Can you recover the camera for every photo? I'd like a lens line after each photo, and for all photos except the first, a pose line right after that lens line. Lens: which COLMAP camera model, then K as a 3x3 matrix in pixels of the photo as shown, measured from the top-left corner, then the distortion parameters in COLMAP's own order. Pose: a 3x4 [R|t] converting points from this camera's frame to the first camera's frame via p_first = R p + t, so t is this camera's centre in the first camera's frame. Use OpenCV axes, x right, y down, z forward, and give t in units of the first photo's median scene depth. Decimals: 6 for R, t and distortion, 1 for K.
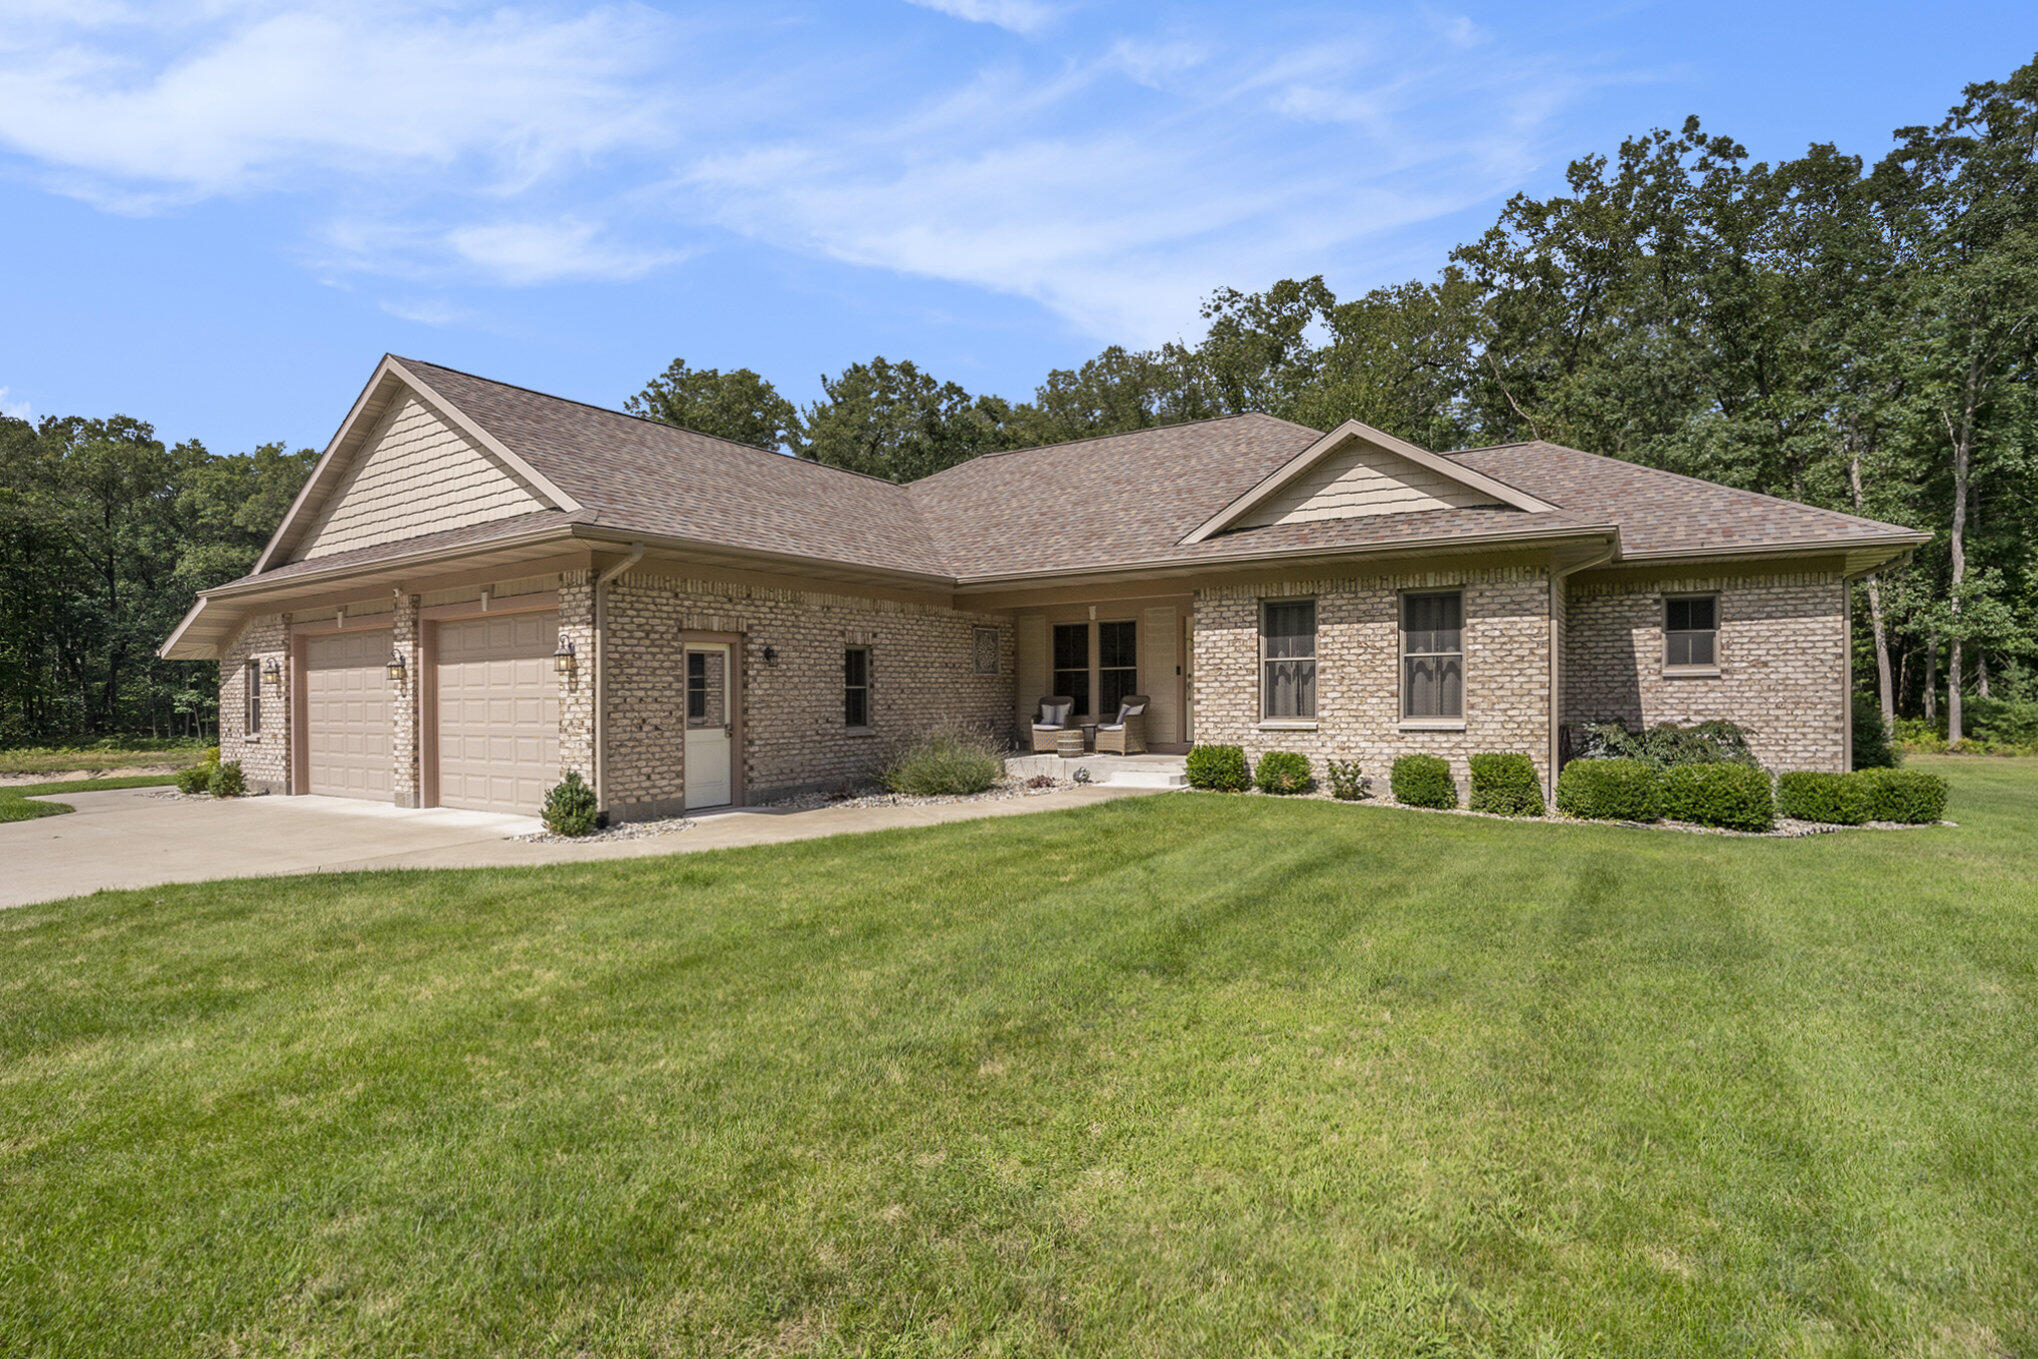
lens RADIAL K [[1041.0, 0, 992.0], [0, 1041.0, 687.4], [0, 0, 1]] dist [-0.033340, 0.019028]
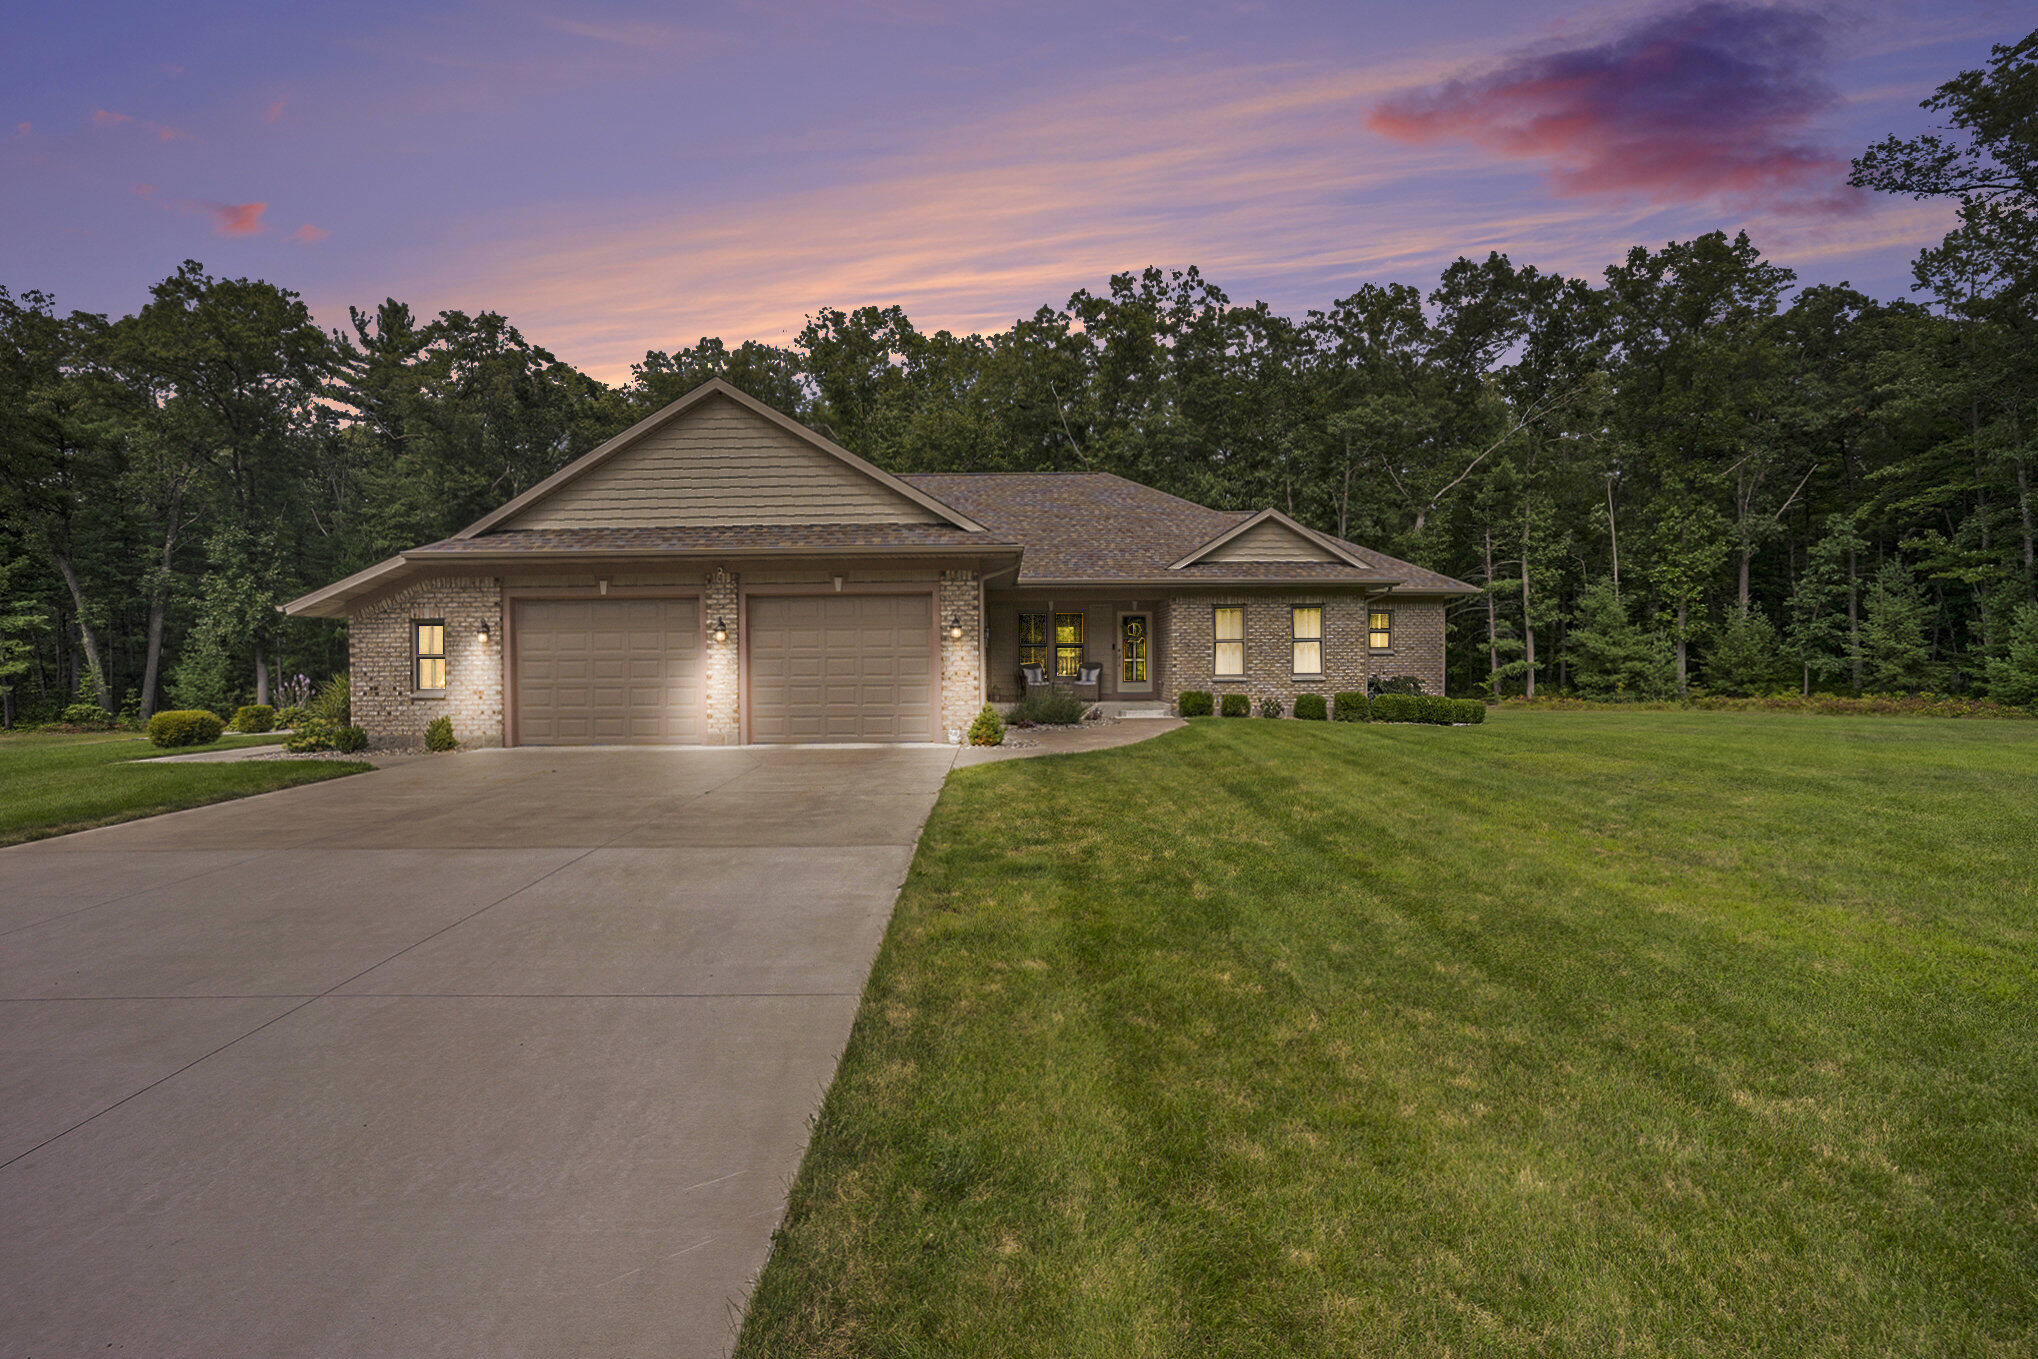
lens RADIAL K [[1041.0, 0, 992.0], [0, 1041.0, 687.4], [0, 0, 1]] dist [-0.033340, 0.019028]
pose [[0.852243, 0.001232, 0.523144, -0.310059], [-0.011271, 0.999808, 0.016008, 0.008542], [-0.523024, -0.019540, 0.852094, -0.085881]]
